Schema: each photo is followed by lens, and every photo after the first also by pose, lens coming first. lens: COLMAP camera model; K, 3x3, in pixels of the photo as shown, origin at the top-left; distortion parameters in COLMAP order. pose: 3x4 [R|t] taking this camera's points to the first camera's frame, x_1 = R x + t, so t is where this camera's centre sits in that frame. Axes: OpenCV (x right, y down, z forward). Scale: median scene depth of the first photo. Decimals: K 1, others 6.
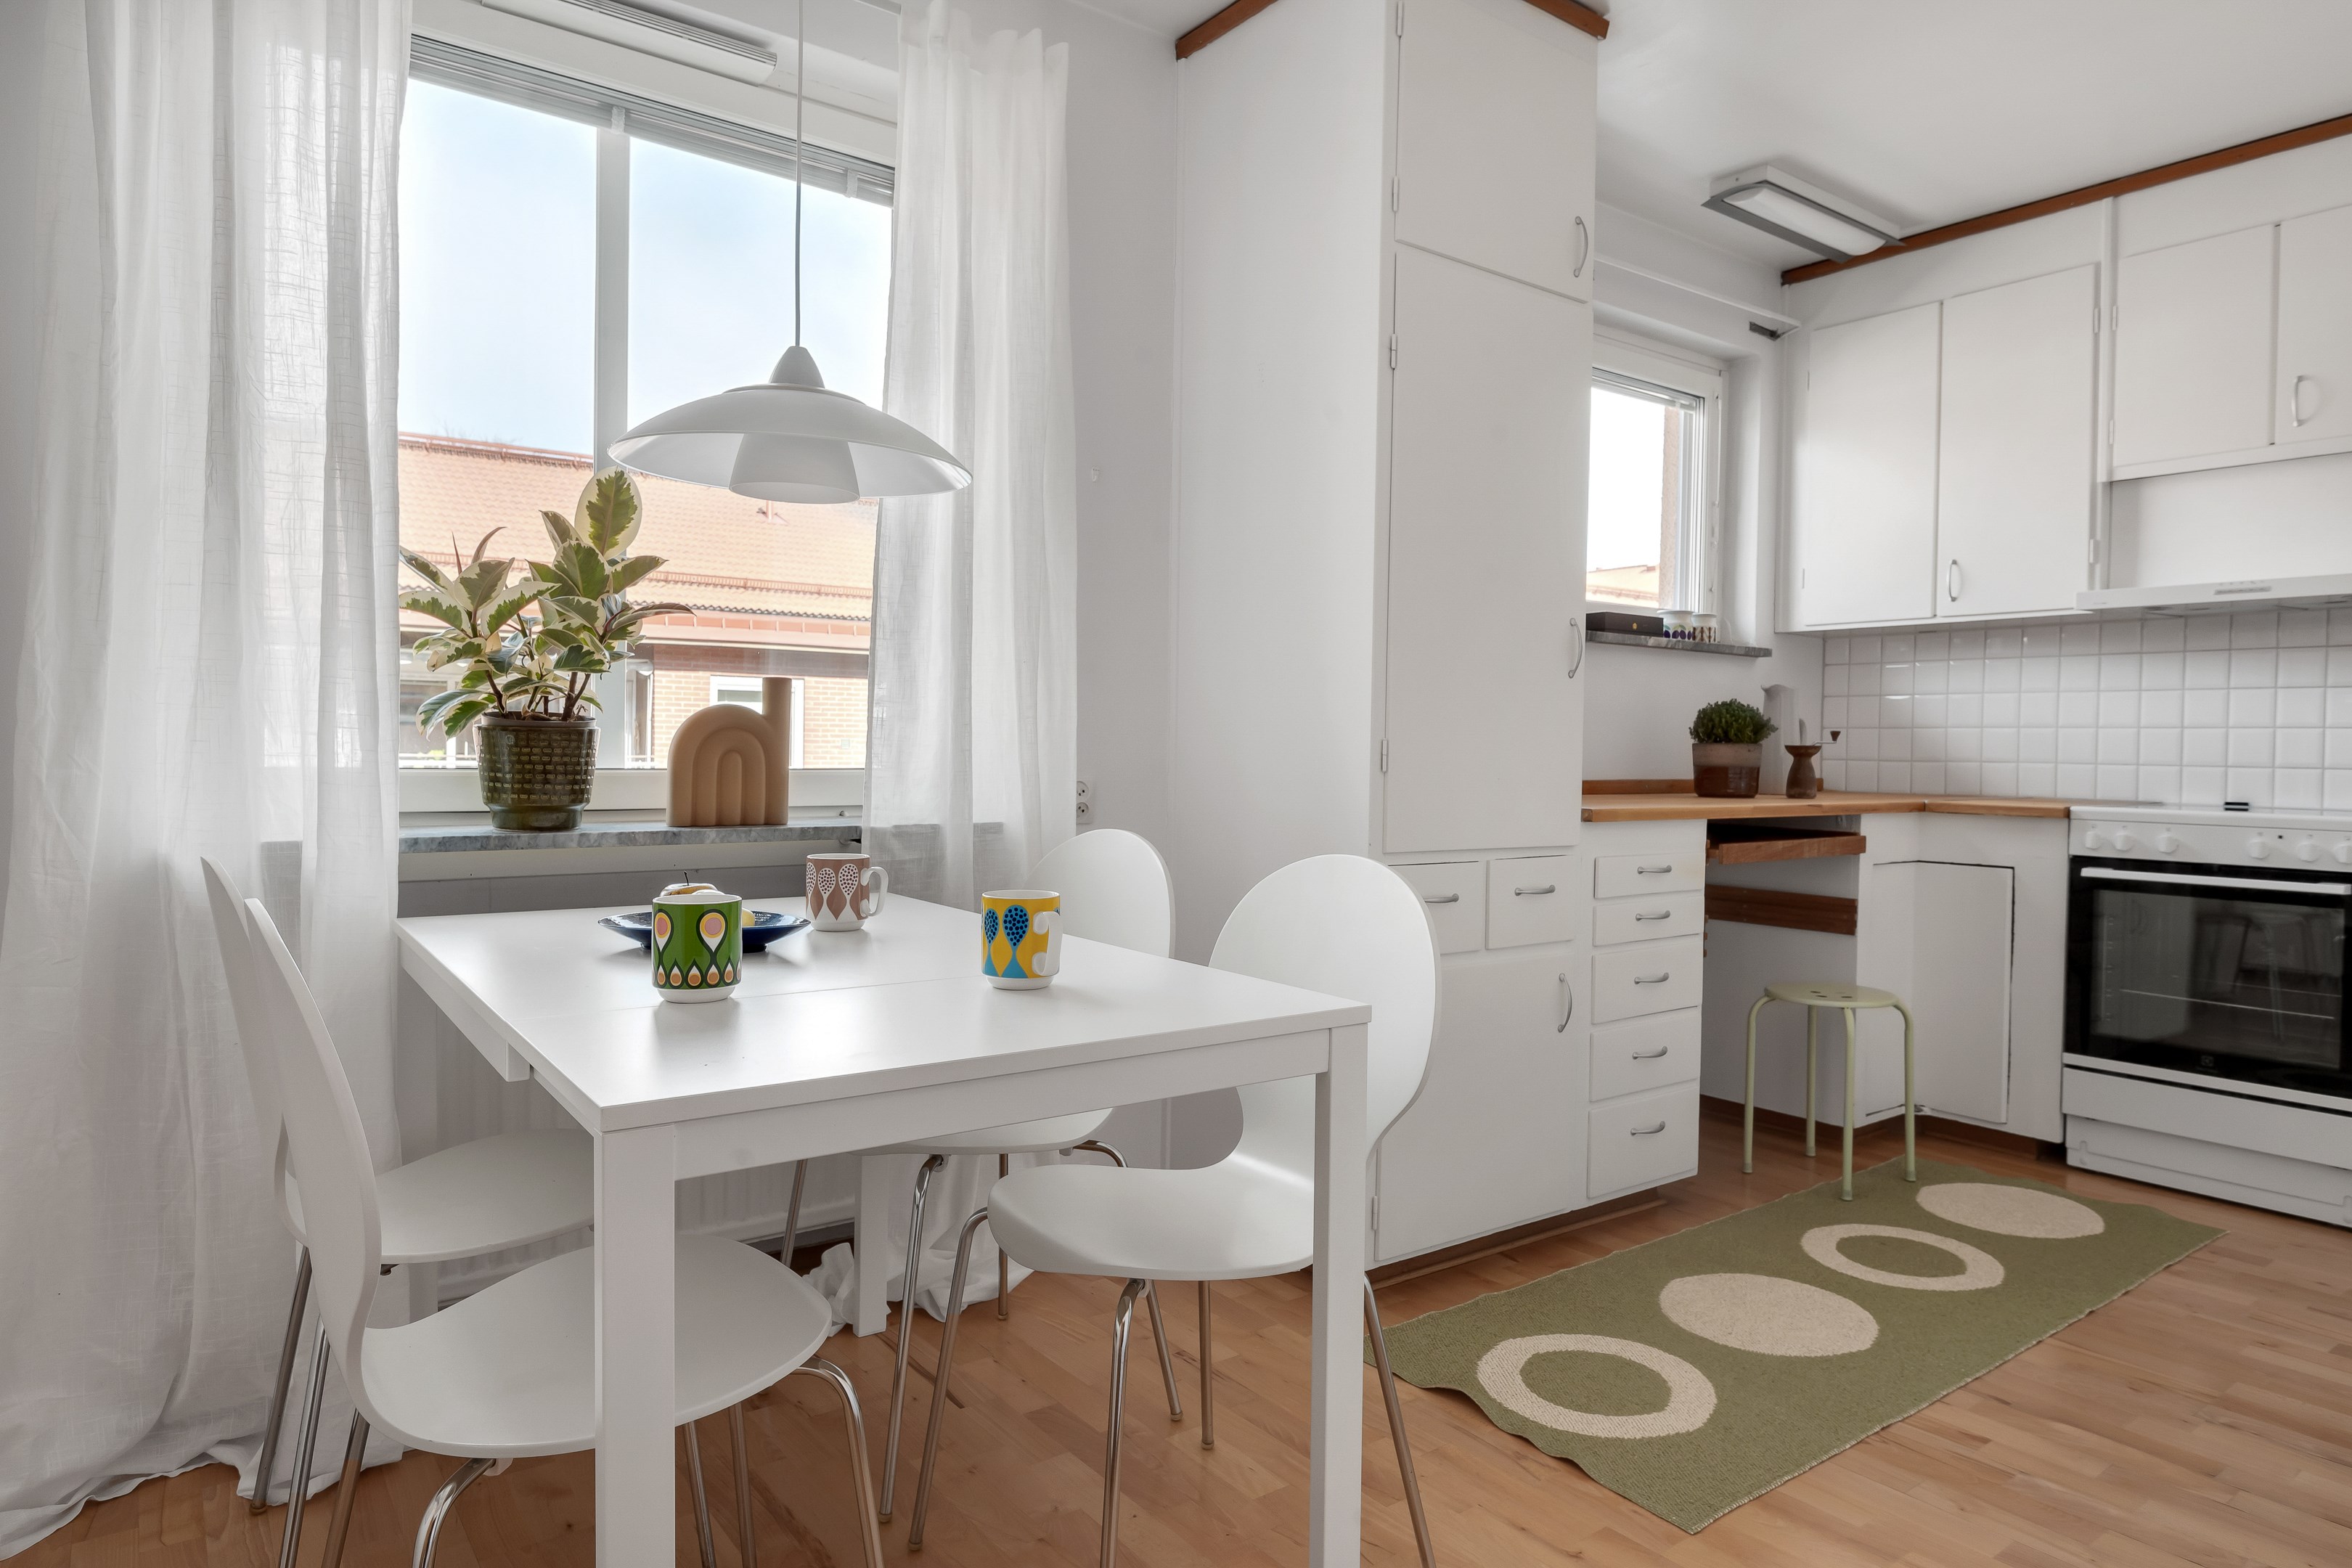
lens RADIAL K [[1638.9, 0, 1185.0], [0, 1638.9, 742.1], [0, 0, 1]] dist [-0.005459, -0.003514]
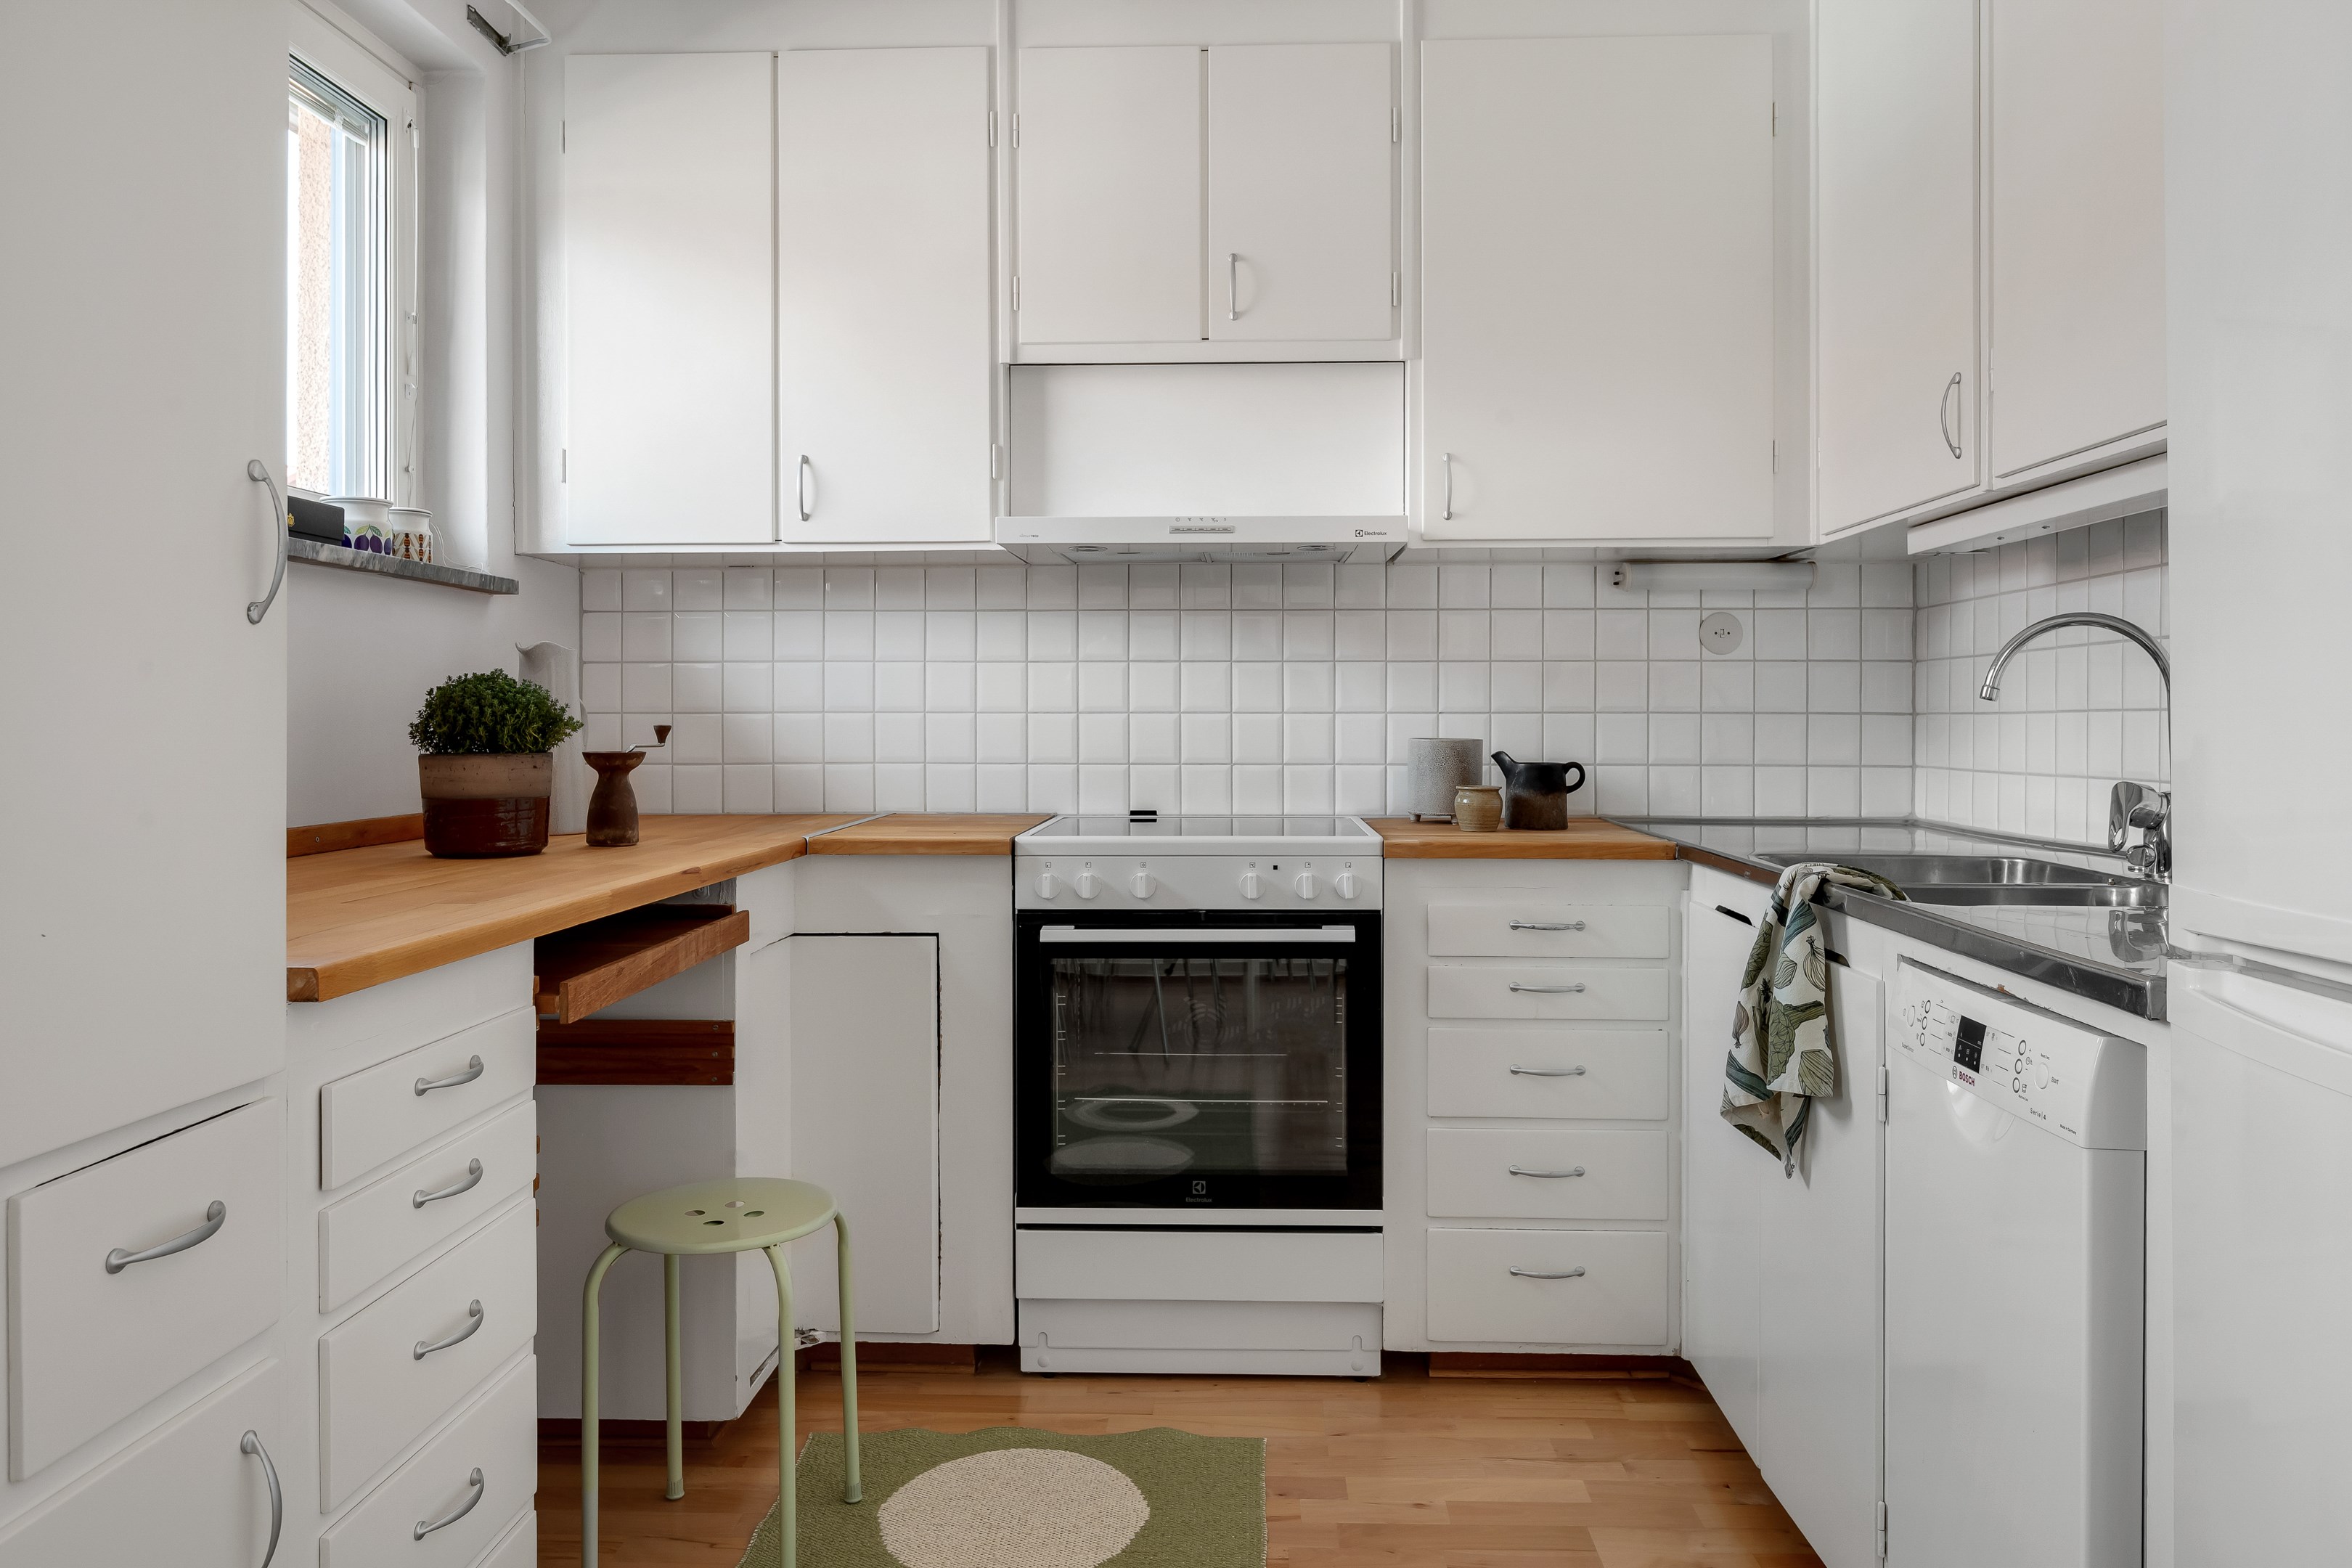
lens RADIAL K [[1638.9, 0, 1185.0], [0, 1638.9, 742.1], [0, 0, 1]] dist [-0.005459, -0.003514]
pose [[0.646618, -0.024692, 0.762414, 0.073227], [0.003143, 0.999554, 0.029706, -0.017821], [-0.762807, -0.016812, 0.646407, 0.486306]]
